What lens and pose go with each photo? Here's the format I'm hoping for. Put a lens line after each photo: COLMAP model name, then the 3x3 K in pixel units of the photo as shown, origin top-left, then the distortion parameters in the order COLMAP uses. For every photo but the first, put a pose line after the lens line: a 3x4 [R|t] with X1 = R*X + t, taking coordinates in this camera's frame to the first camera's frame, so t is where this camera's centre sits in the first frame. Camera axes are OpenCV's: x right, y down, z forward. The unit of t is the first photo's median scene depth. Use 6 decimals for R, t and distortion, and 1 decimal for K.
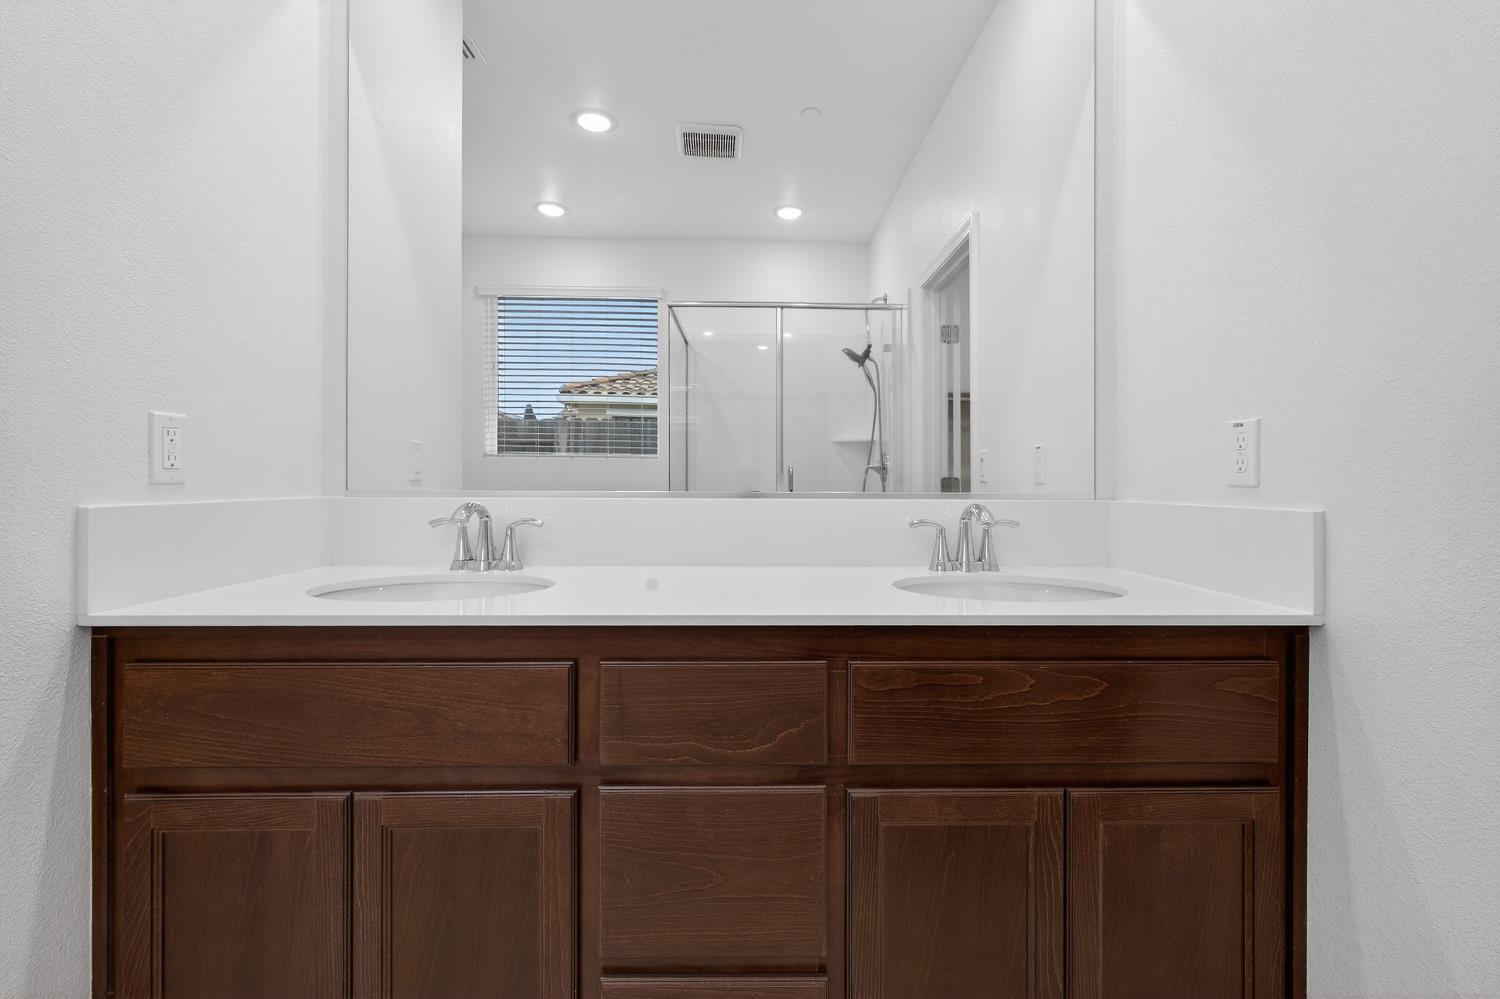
lens RADIAL K [[673.6, 0, 764.3], [0, 673.6, 484.3], [0, 0, 1]] dist [0.000440, 0.000052]
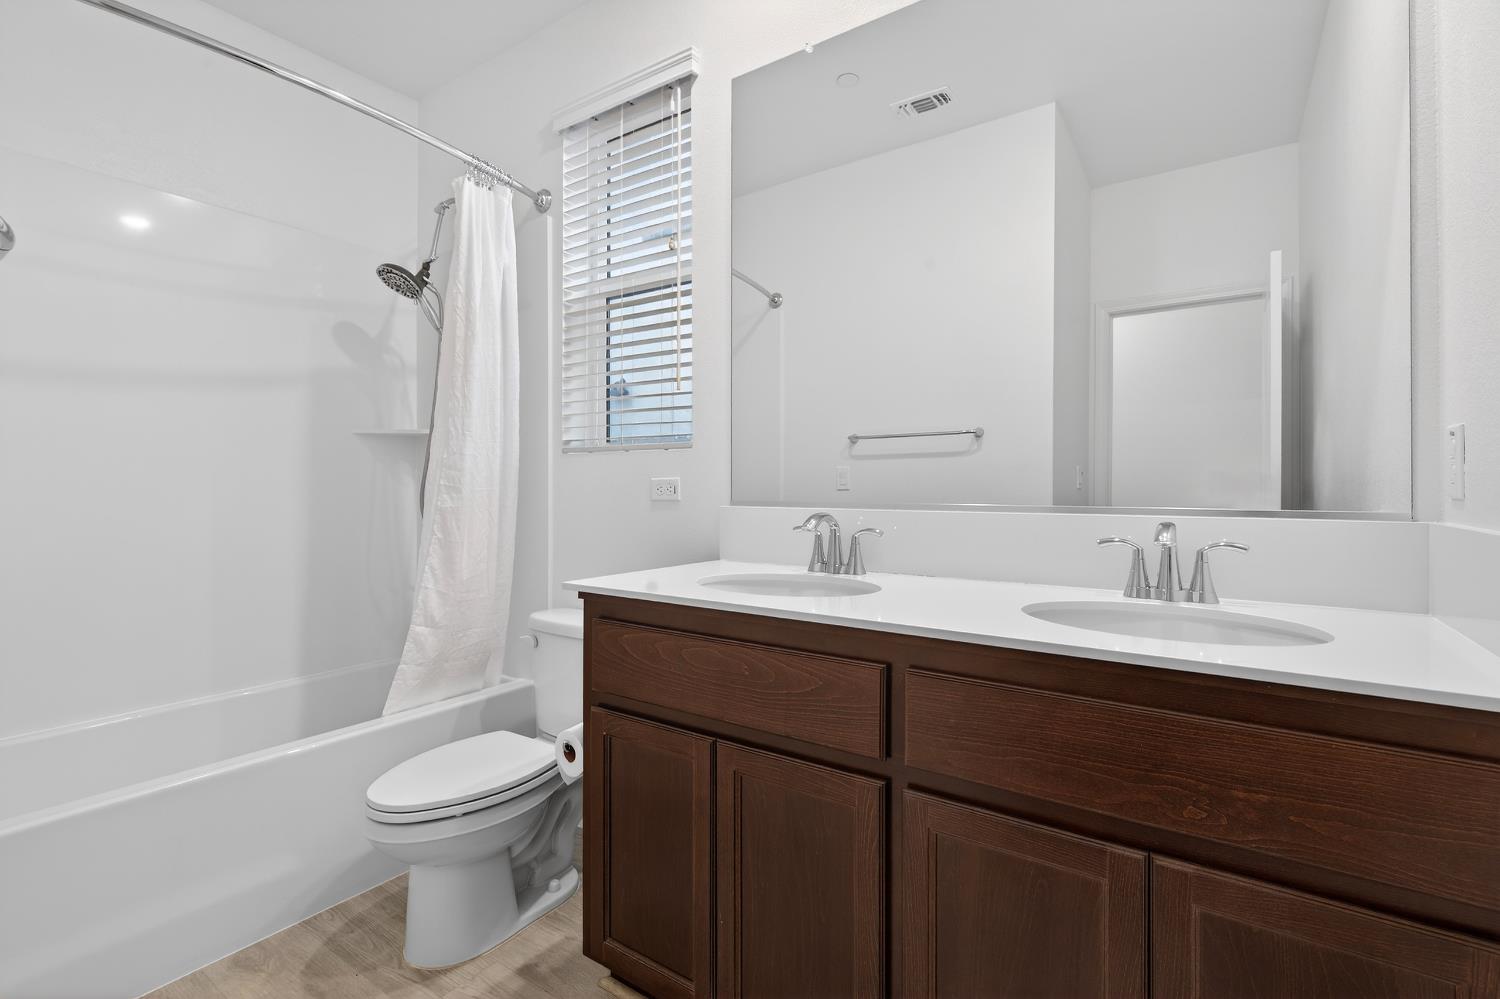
lens RADIAL K [[673.6, 0, 764.3], [0, 673.6, 484.3], [0, 0, 1]] dist [0.000440, 0.000052]
pose [[0.814056, -0.009192, -0.580713, 0.191971], [-0.002737, 0.999803, -0.019662, 0.000122], [0.580780, 0.017595, 0.813871, 0.003342]]
